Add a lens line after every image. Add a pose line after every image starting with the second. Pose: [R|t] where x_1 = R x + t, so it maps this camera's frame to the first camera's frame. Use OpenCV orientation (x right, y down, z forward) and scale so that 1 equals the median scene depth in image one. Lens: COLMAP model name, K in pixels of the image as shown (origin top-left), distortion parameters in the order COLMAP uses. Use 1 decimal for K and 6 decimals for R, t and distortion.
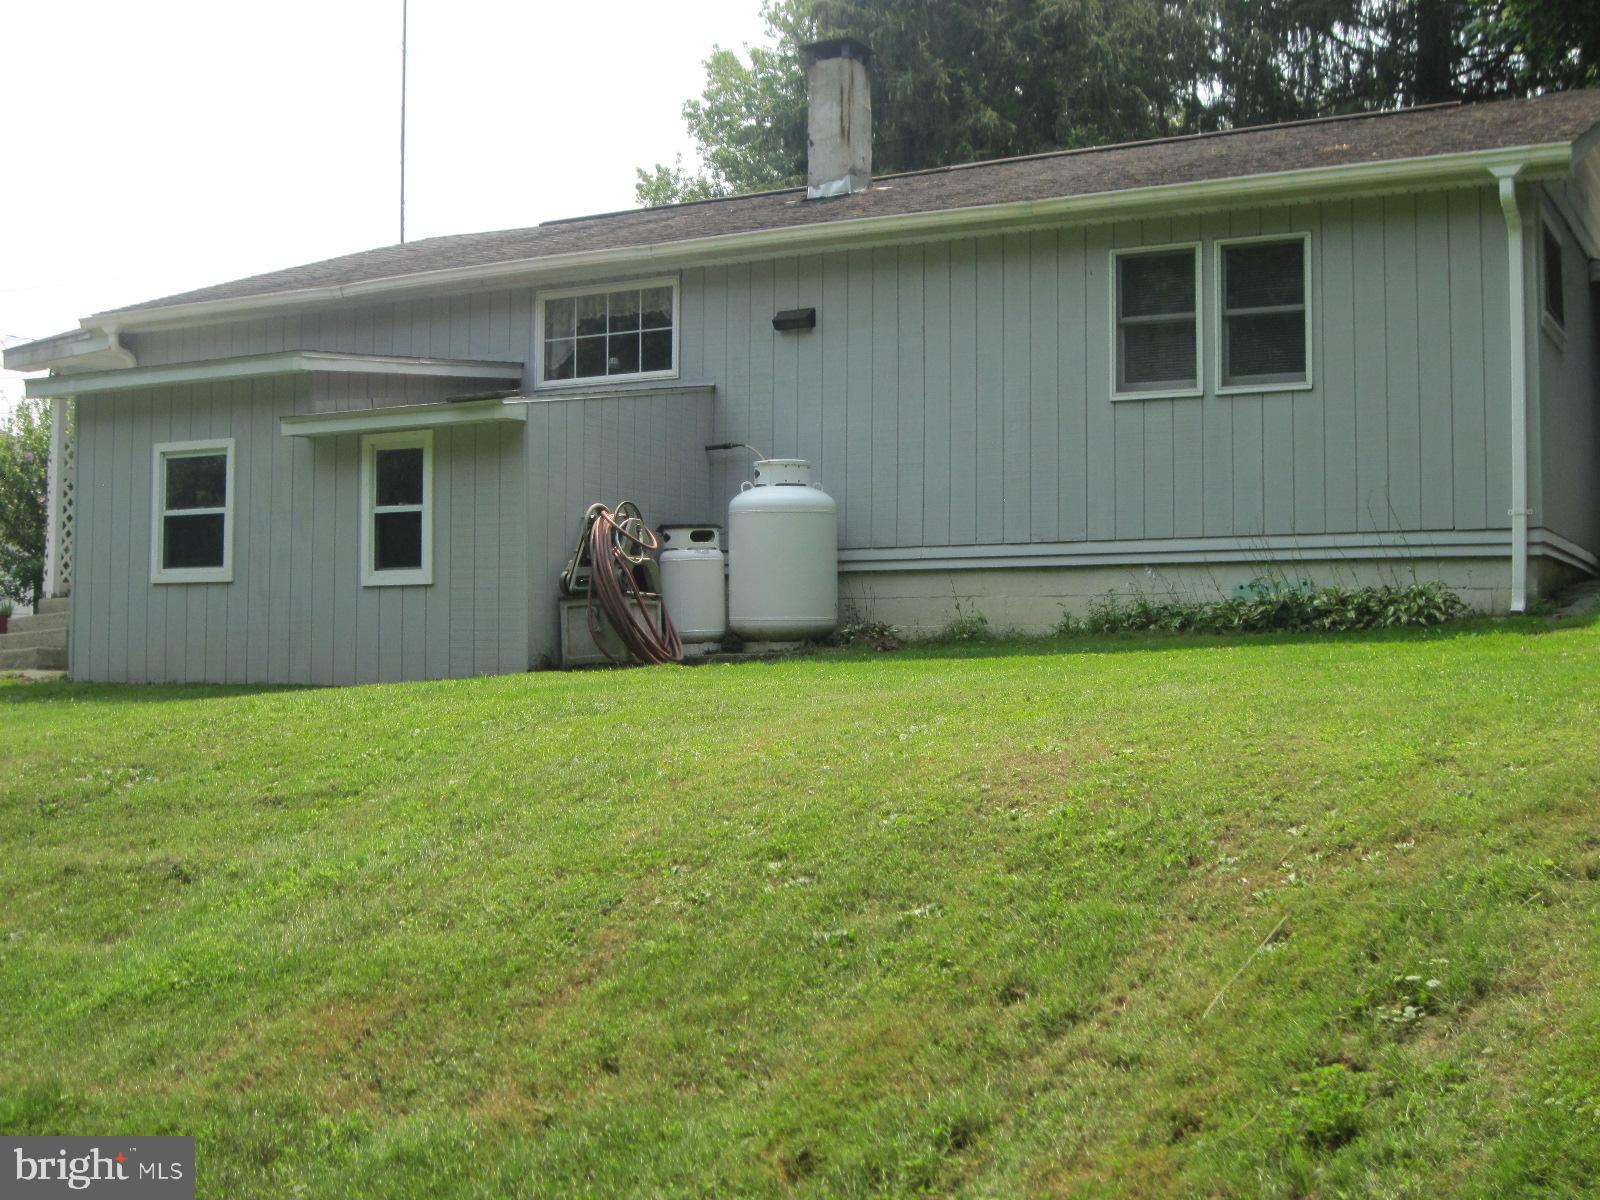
lens RADIAL K [[2019.2, 0, 795.9], [0, 2019.2, 597.1], [0, 0, 1]] dist [-0.115573, 0.000000]
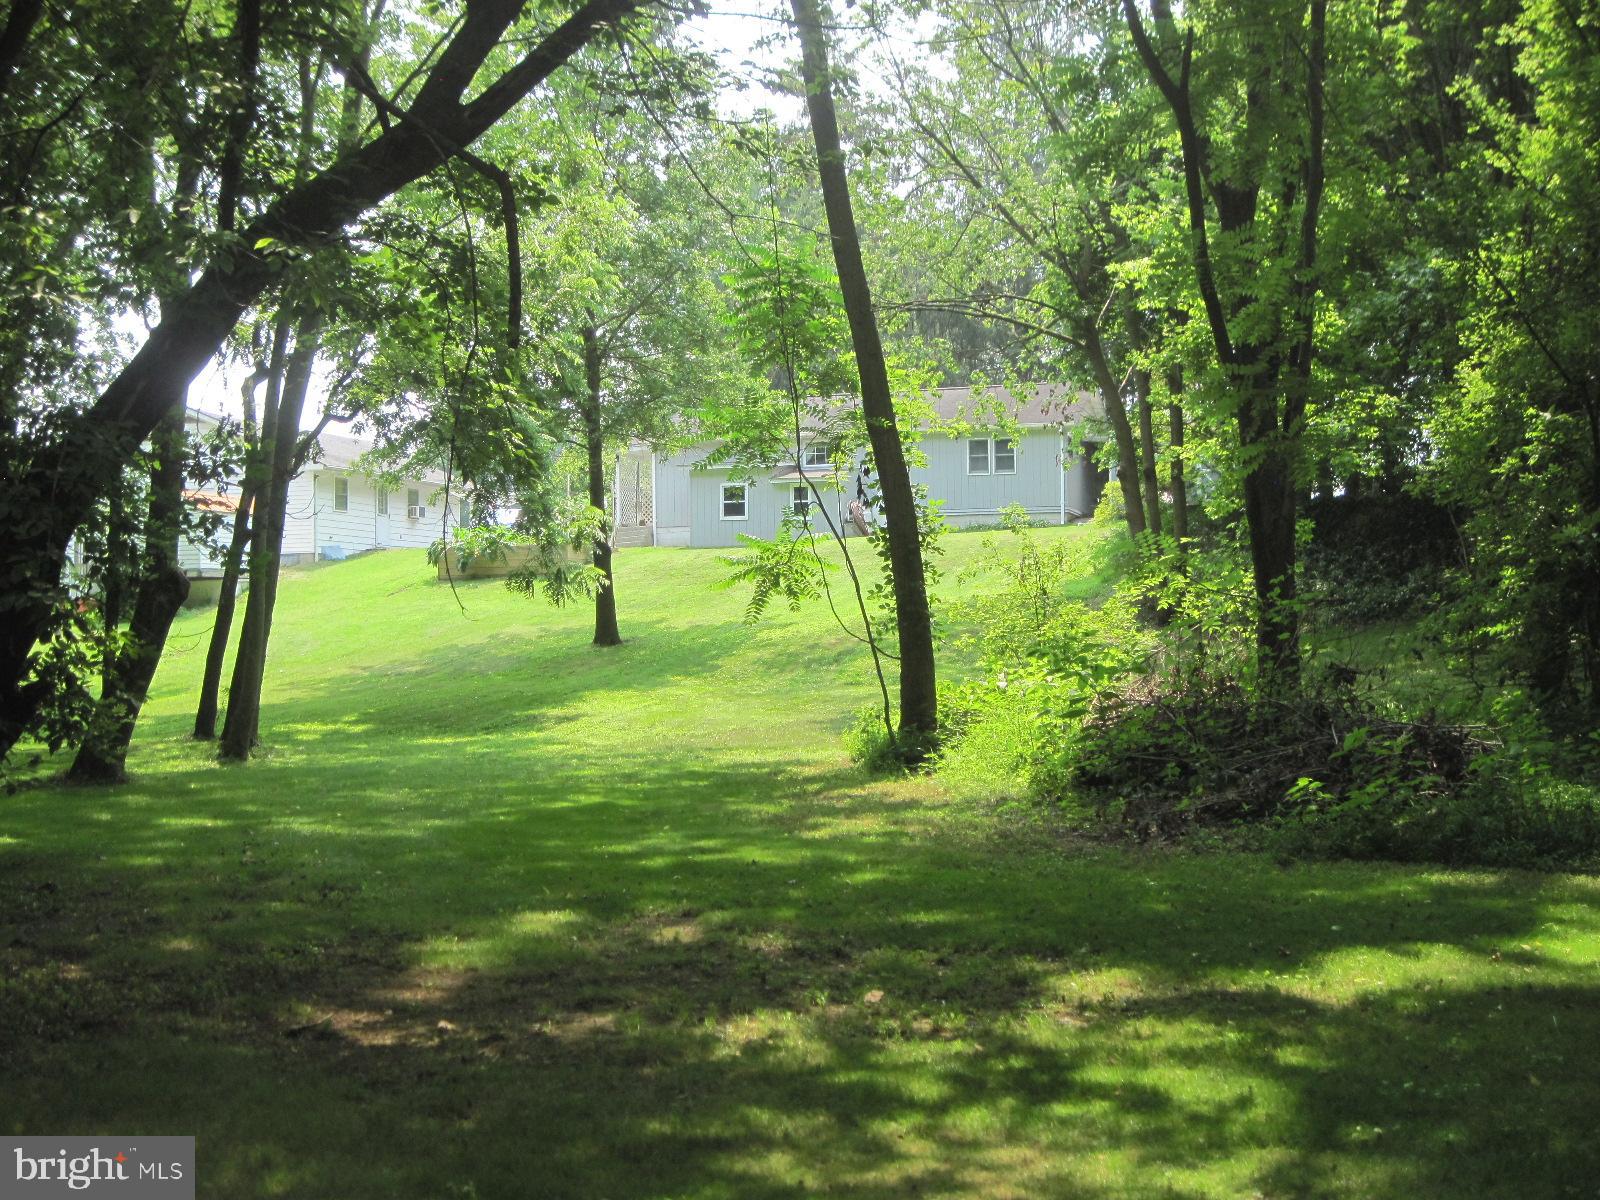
lens RADIAL K [[2019.2, 0, 798.1], [0, 2019.2, 601.7], [0, 0, 1]] dist [-0.115573, 0.000000]
pose [[0.972634, -0.014076, 0.231918, -1.154545], [0.009082, 0.999704, 0.022587, 0.067248], [-0.232167, -0.019863, 0.972473, -2.982655]]
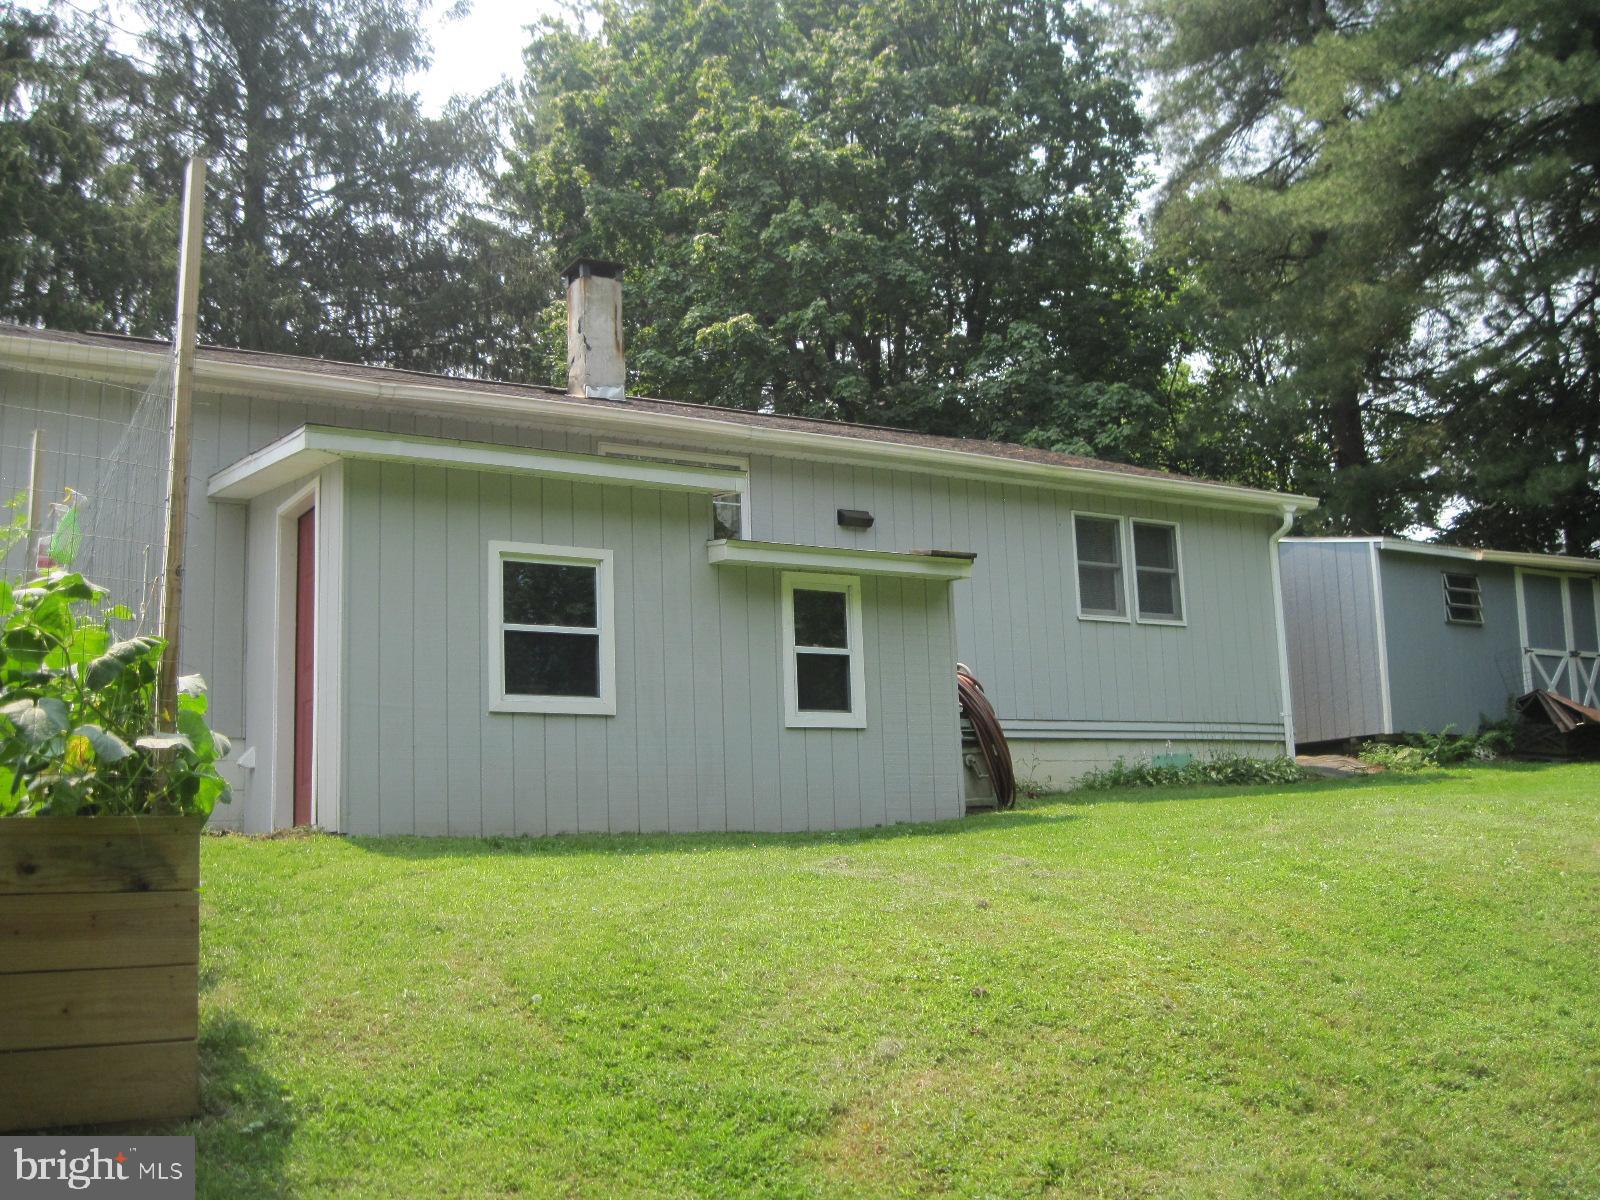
lens RADIAL K [[1652.6, 0, 798.6], [0, 1652.6, 602.7], [0, 0, 1]] dist [-0.113352, 0.000000]
pose [[0.494324, 0.115391, 0.861585, -0.901309], [-0.000198, 0.991165, -0.132632, 0.040217], [-0.869278, 0.065393, 0.489979, 0.610311]]
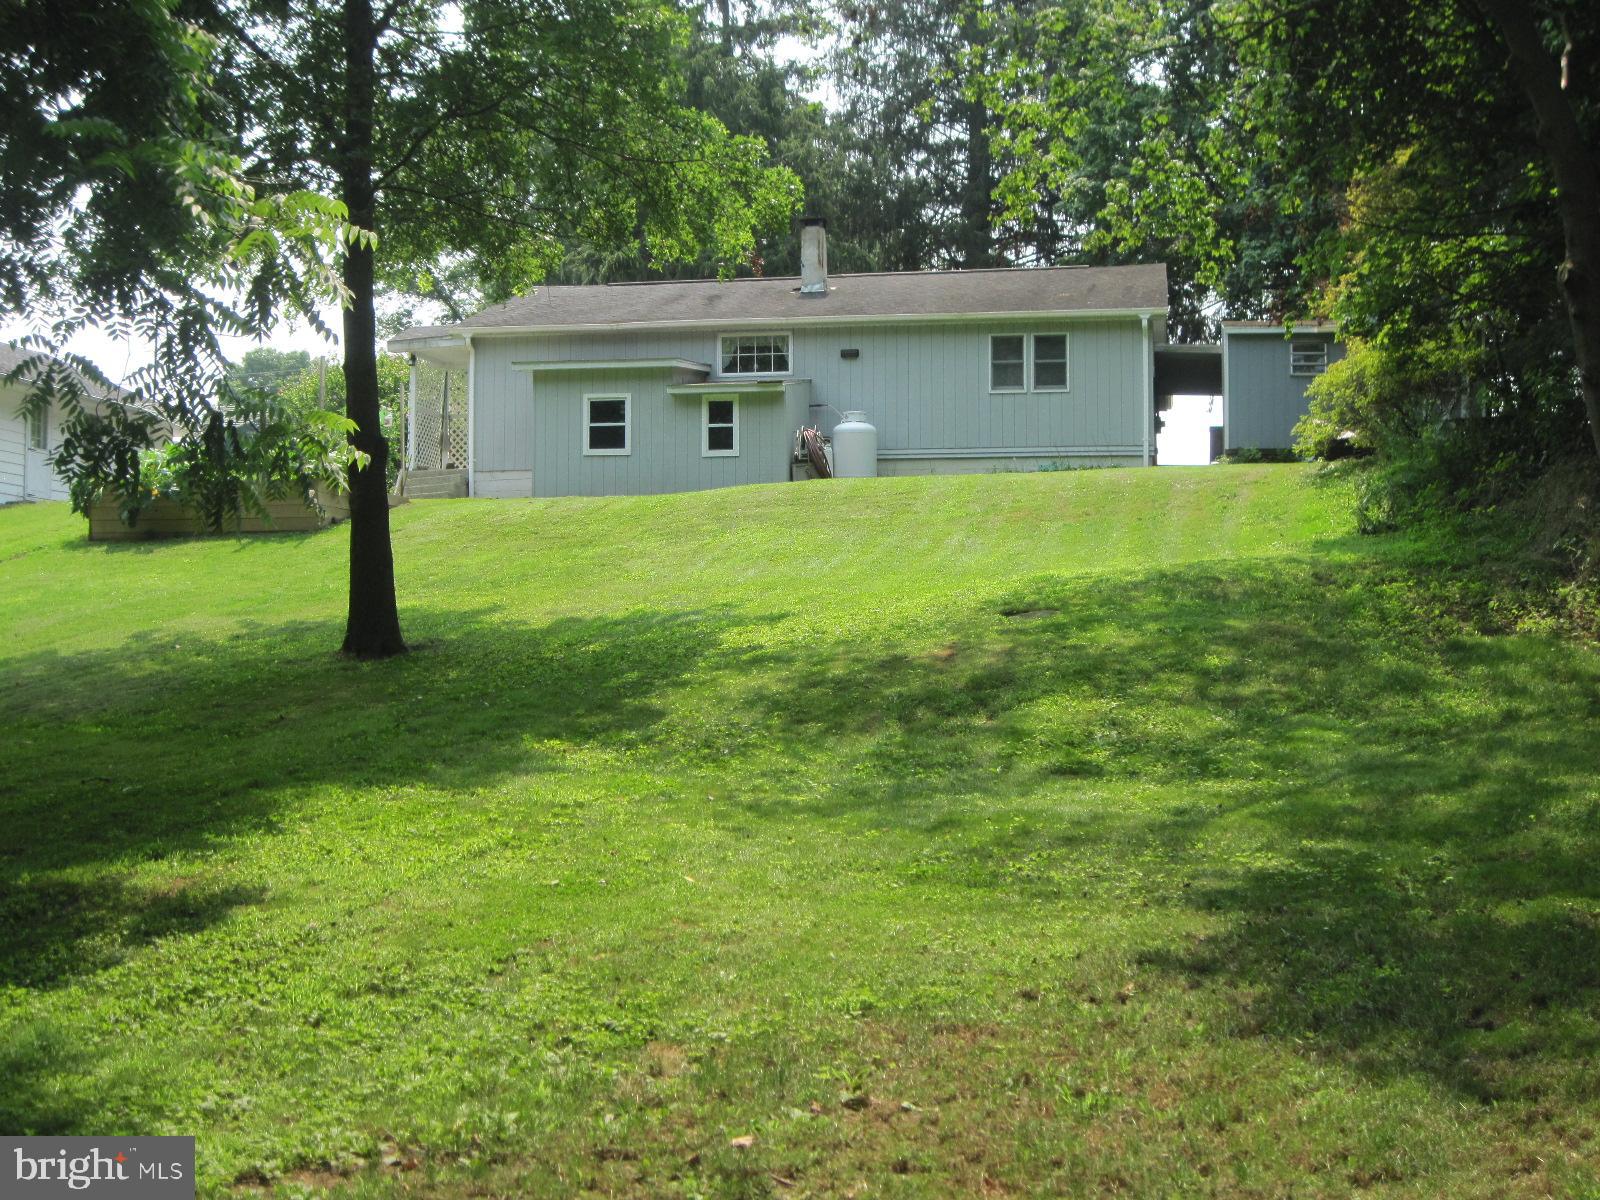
lens RADIAL K [[2019.2, 0, 804.4], [0, 2019.2, 598.6], [0, 0, 1]] dist [-0.115573, 0.000000]
pose [[0.944153, 0.006723, 0.329439, -0.903757], [-0.009775, 0.999923, 0.007610, 0.146162], [-0.329363, -0.010406, 0.944146, -1.340798]]
